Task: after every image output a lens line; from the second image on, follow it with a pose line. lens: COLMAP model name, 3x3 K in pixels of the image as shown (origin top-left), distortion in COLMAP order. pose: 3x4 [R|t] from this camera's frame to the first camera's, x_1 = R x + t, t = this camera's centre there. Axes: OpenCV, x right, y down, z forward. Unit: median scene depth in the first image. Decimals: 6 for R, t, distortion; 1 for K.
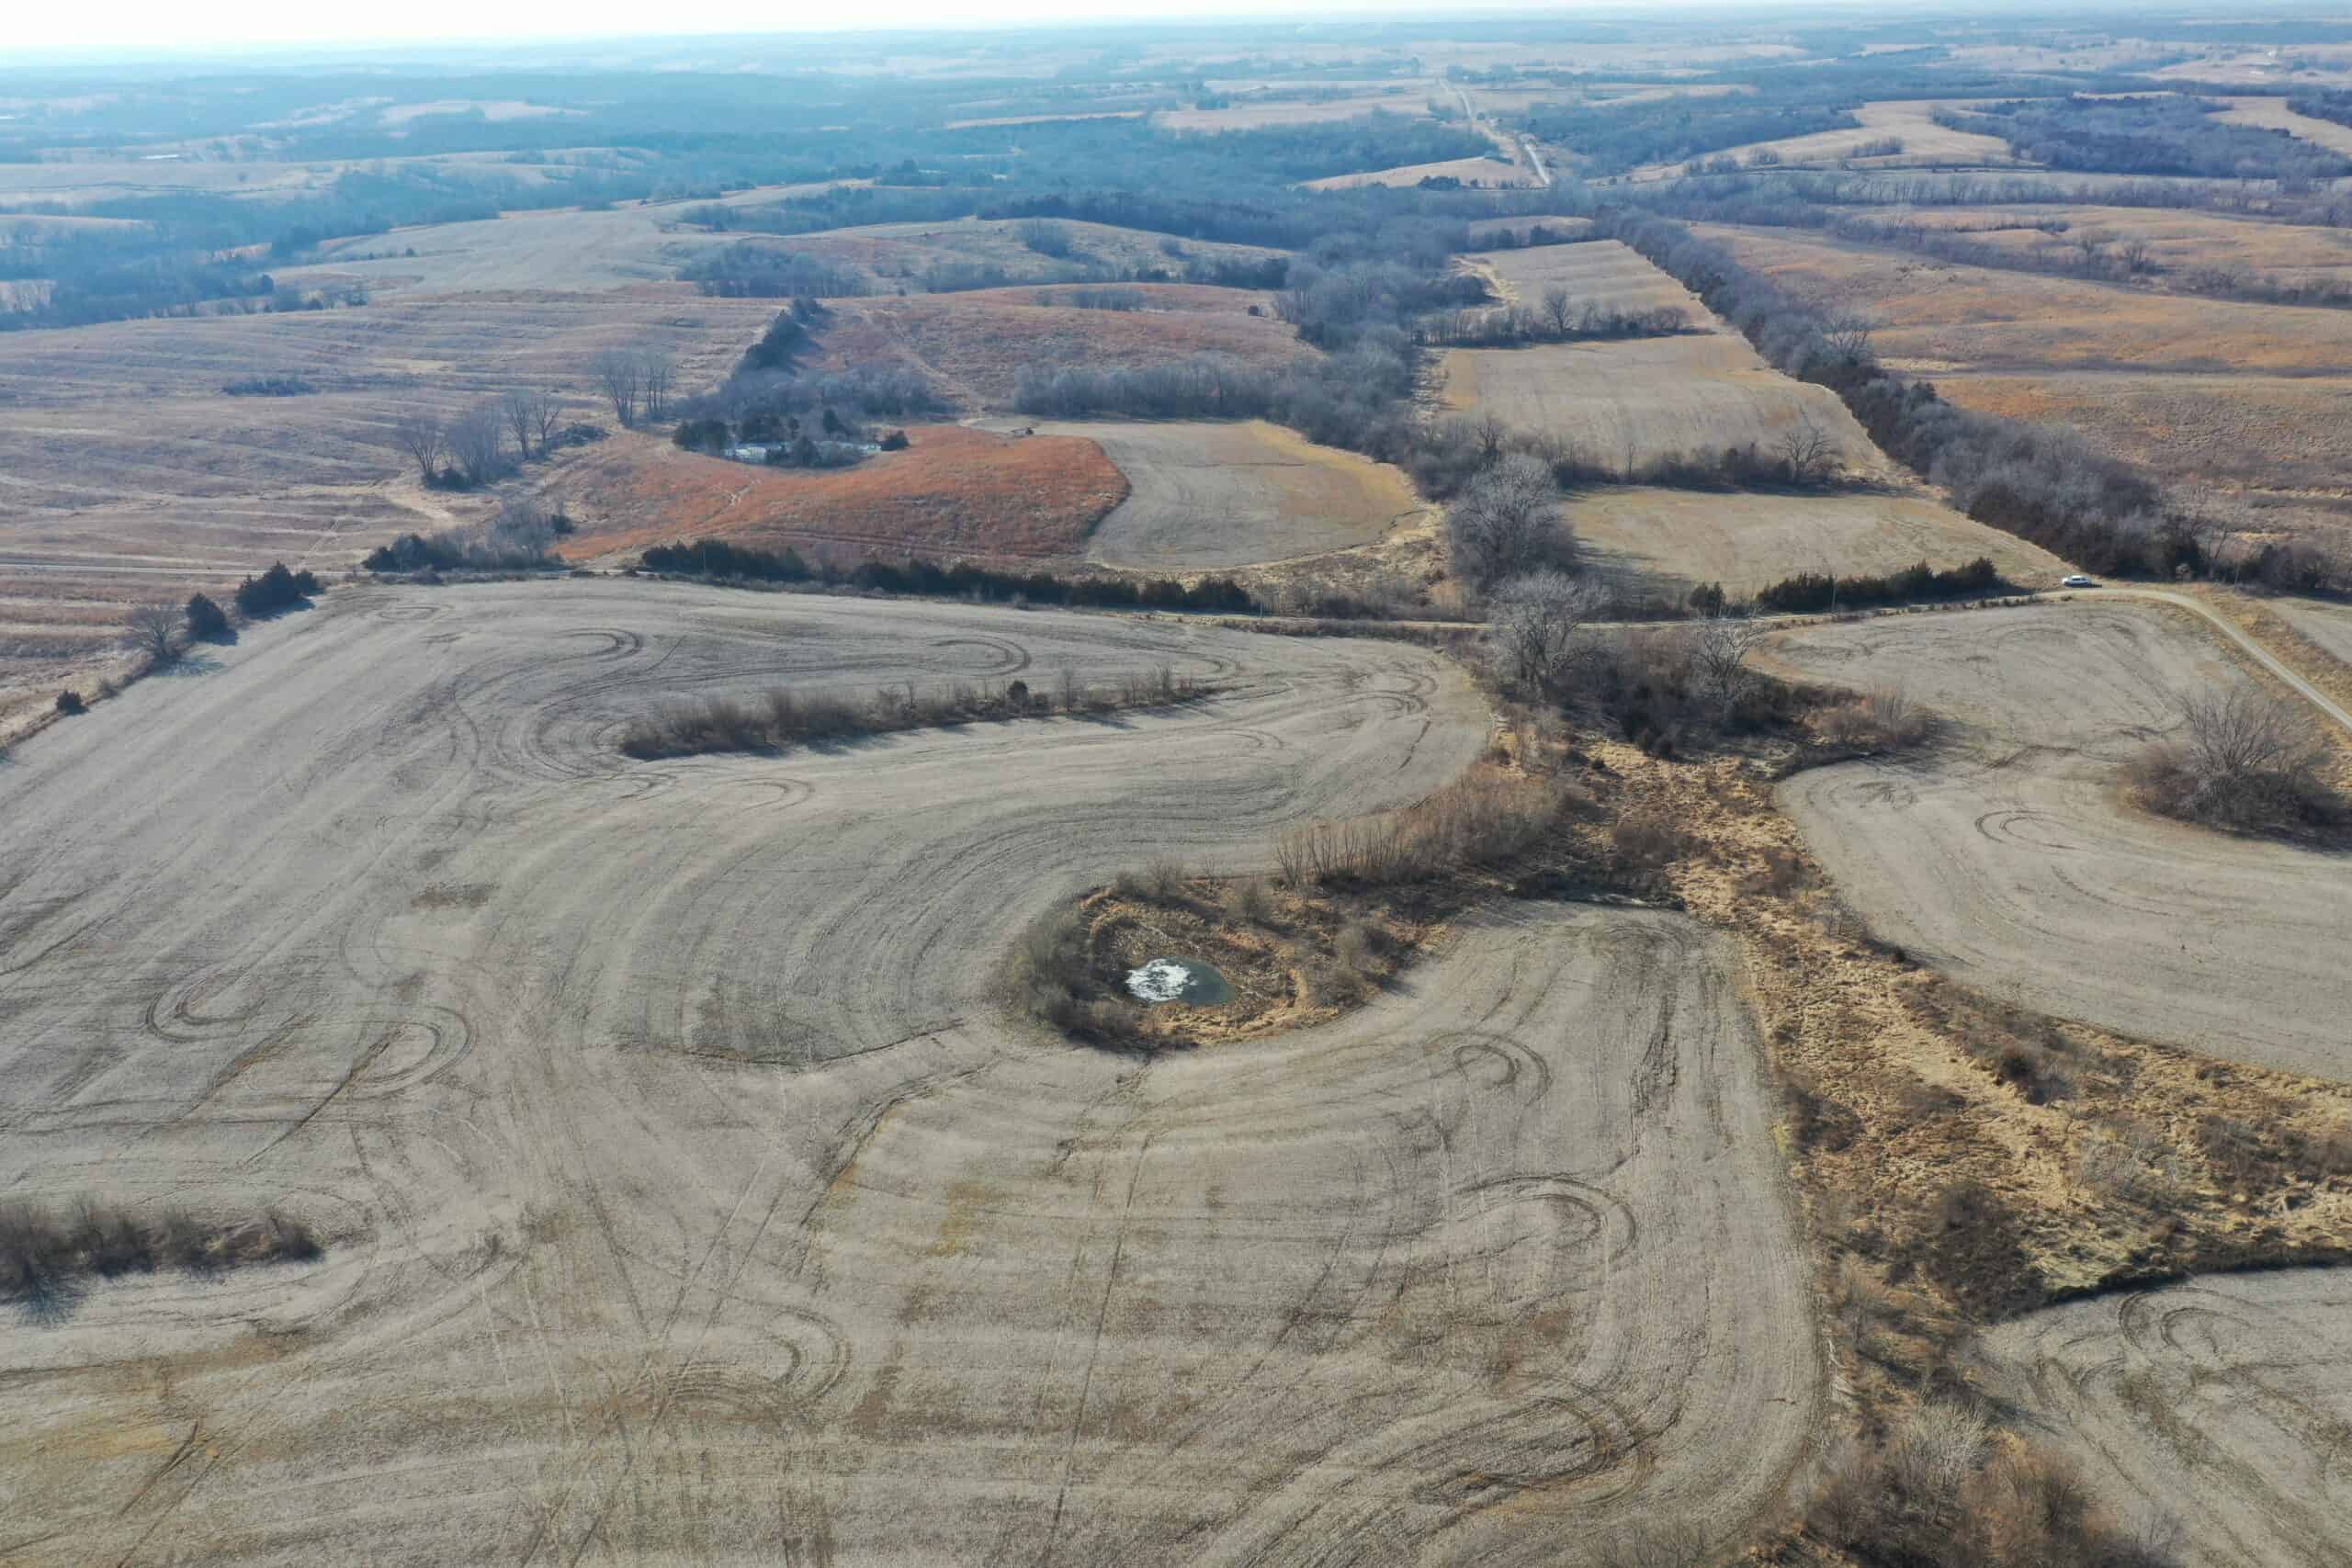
lens RADIAL K [[1861.6, 0, 1172.9], [0, 1861.6, 787.3], [0, 0, 1]] dist [-0.005821, 0.002605]
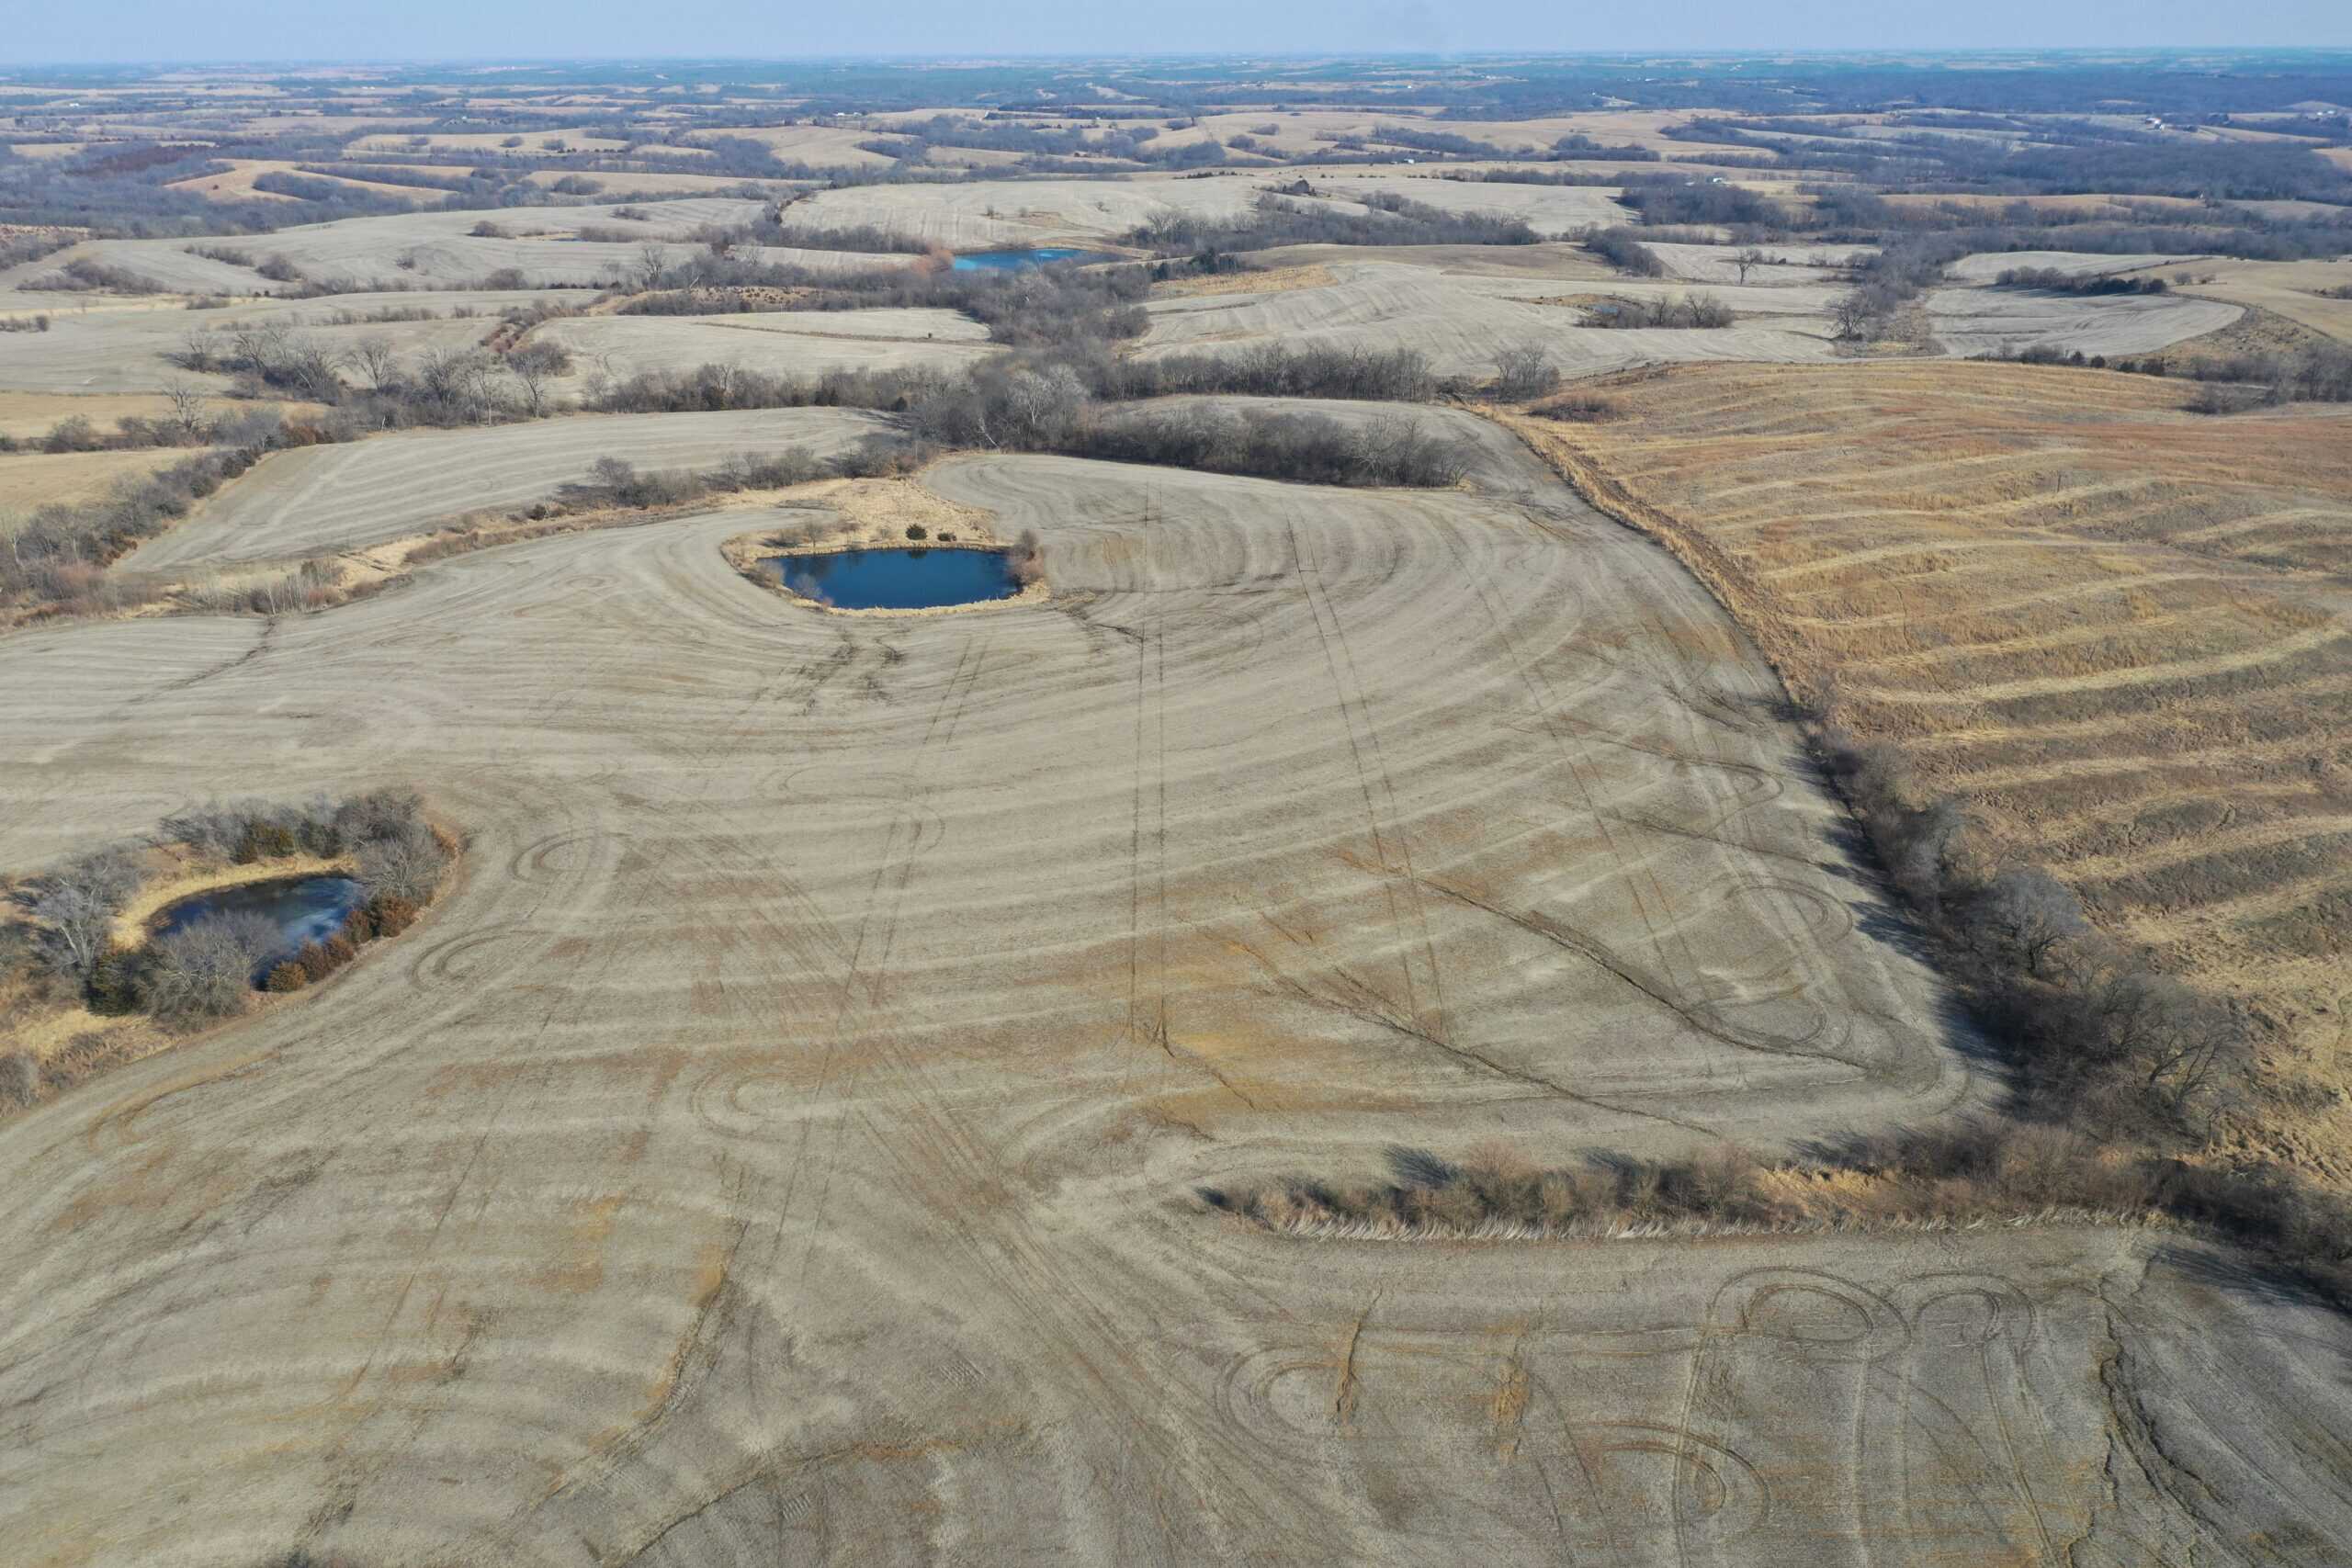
lens RADIAL K [[1861.6, 0, 1170.1], [0, 1861.6, 782.2], [0, 0, 1]] dist [-0.005821, 0.002605]
pose [[-0.994391, 0.059636, -0.087353, -0.256498], [-0.018823, 0.712928, 0.700985, -0.479219], [0.104080, 0.698697, -0.707807, 1.136986]]
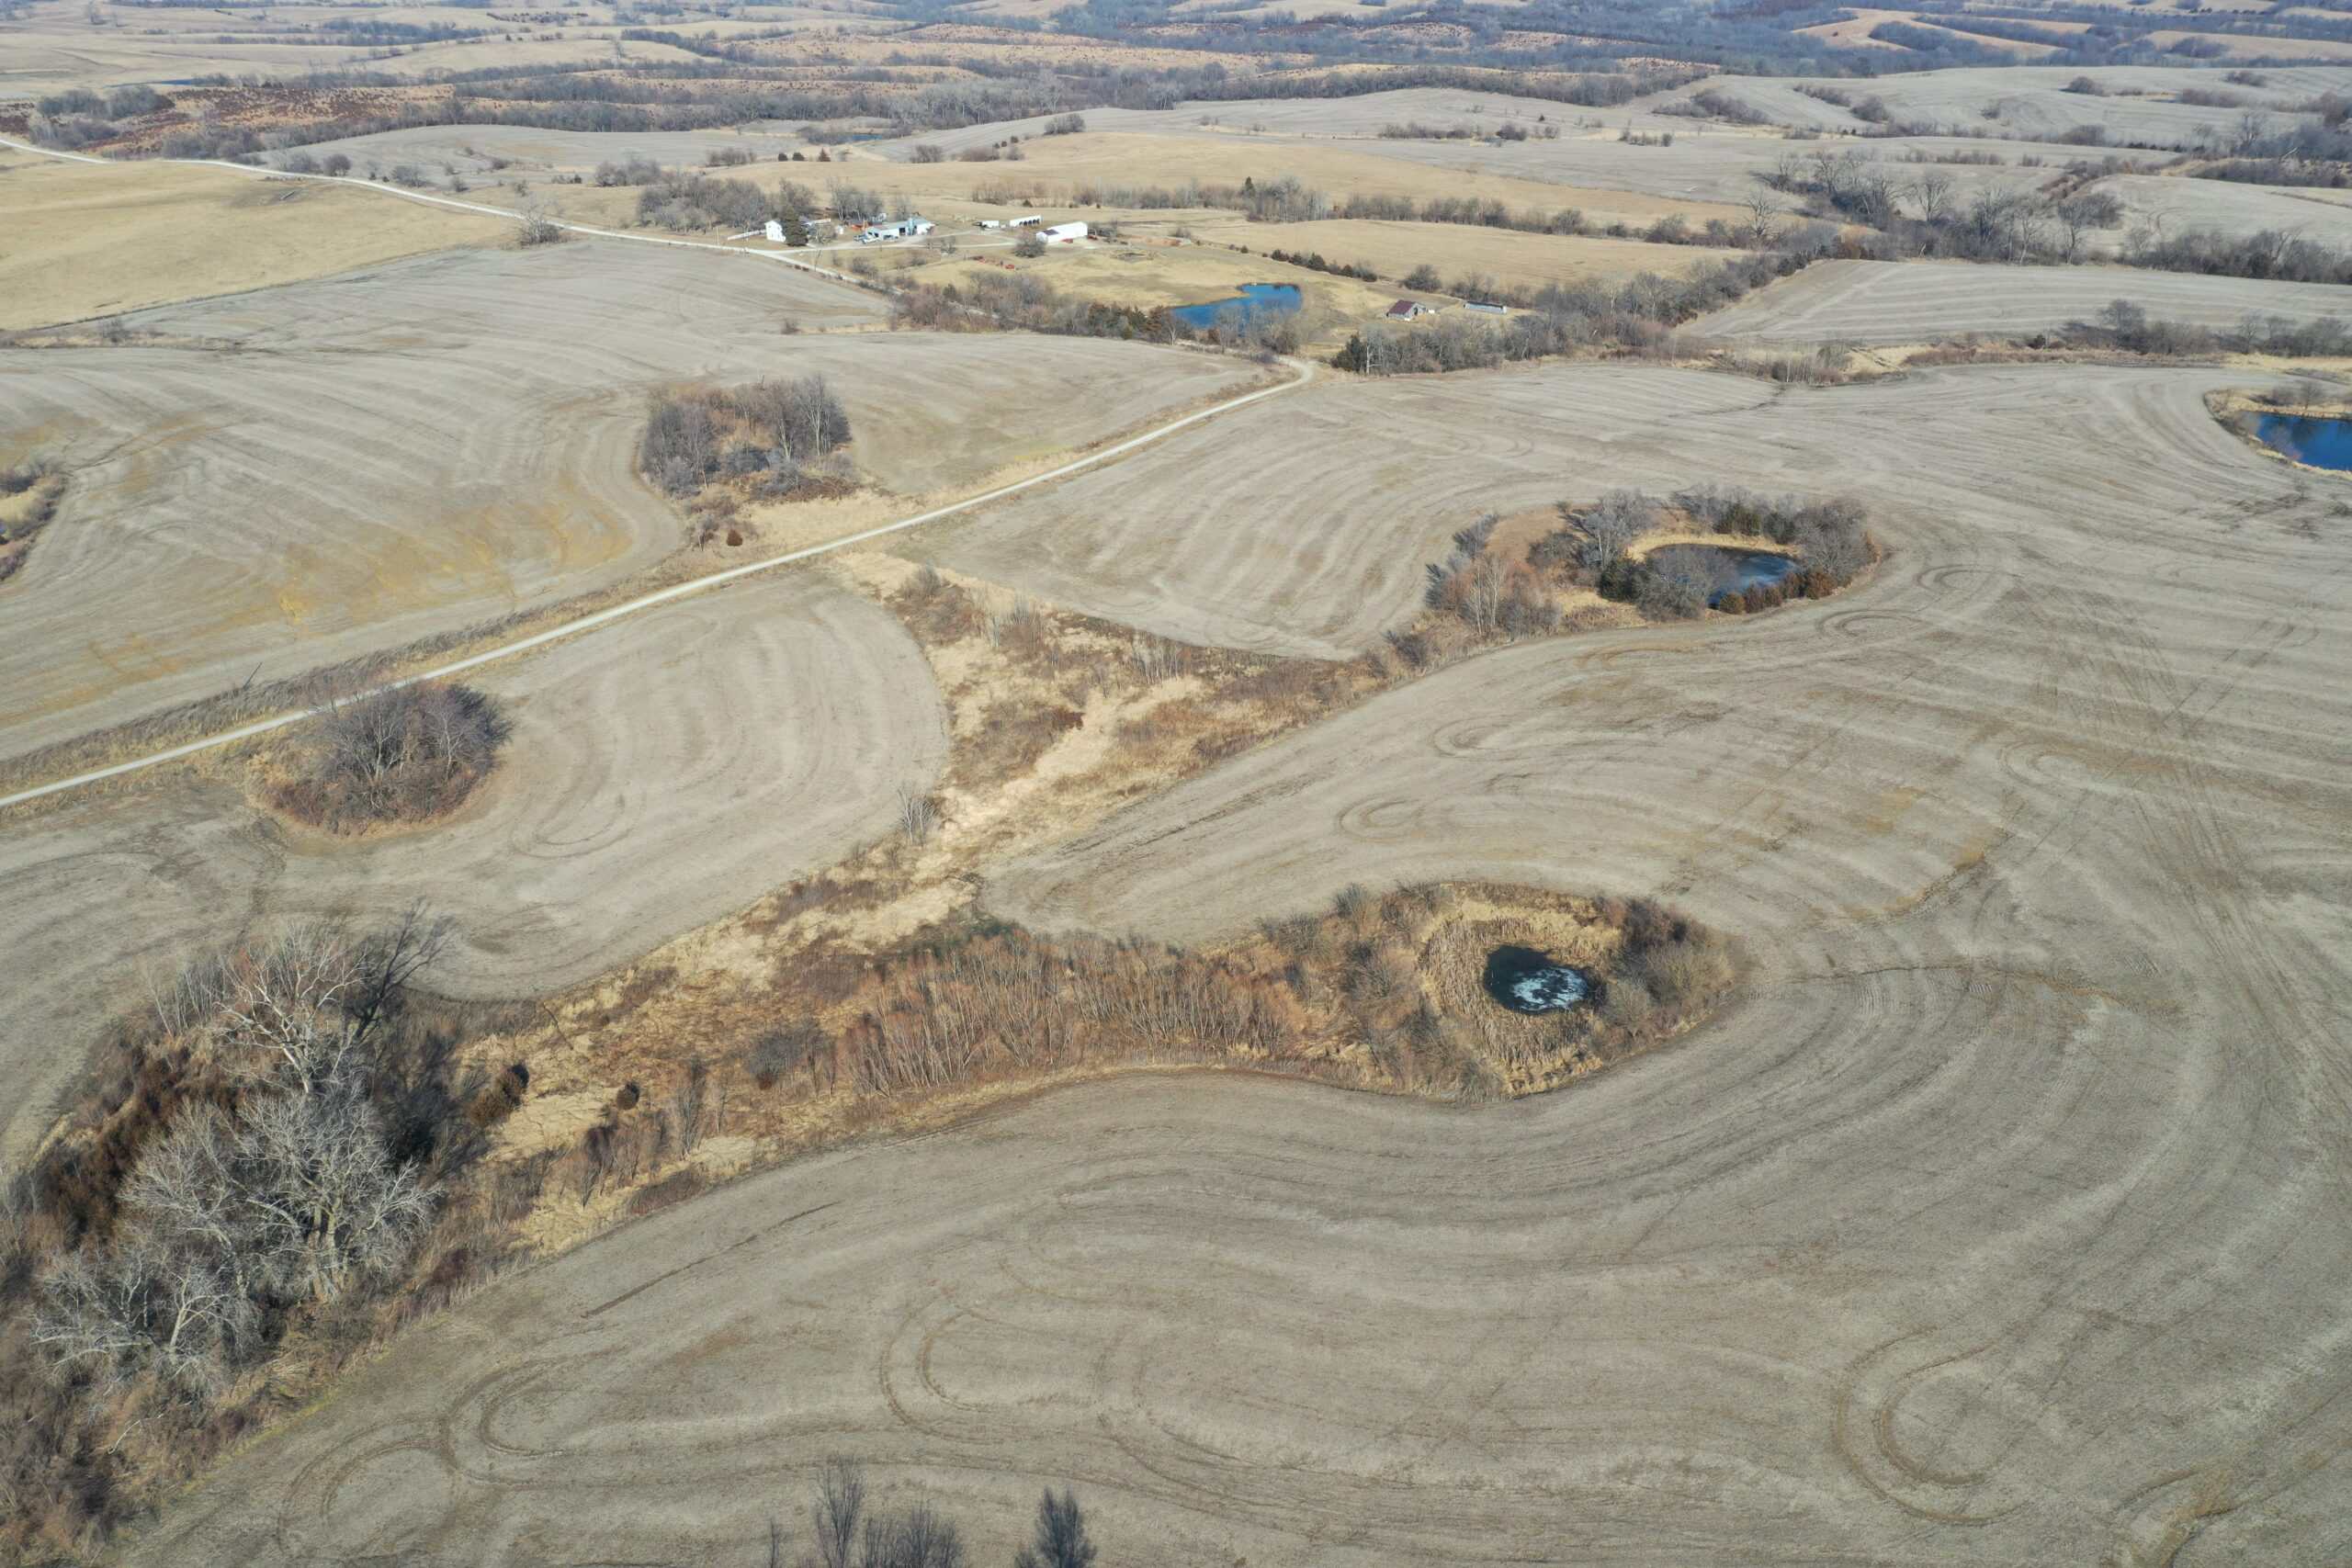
lens RADIAL K [[1861.6, 0, 1163.1], [0, 1861.6, 779.4], [0, 0, 1]] dist [-0.005821, 0.002605]
pose [[-0.780594, -0.238131, 0.577899, -0.347300], [0.268143, 0.707594, 0.653766, -0.591043], [-0.564600, 0.665285, -0.488490, 1.409866]]
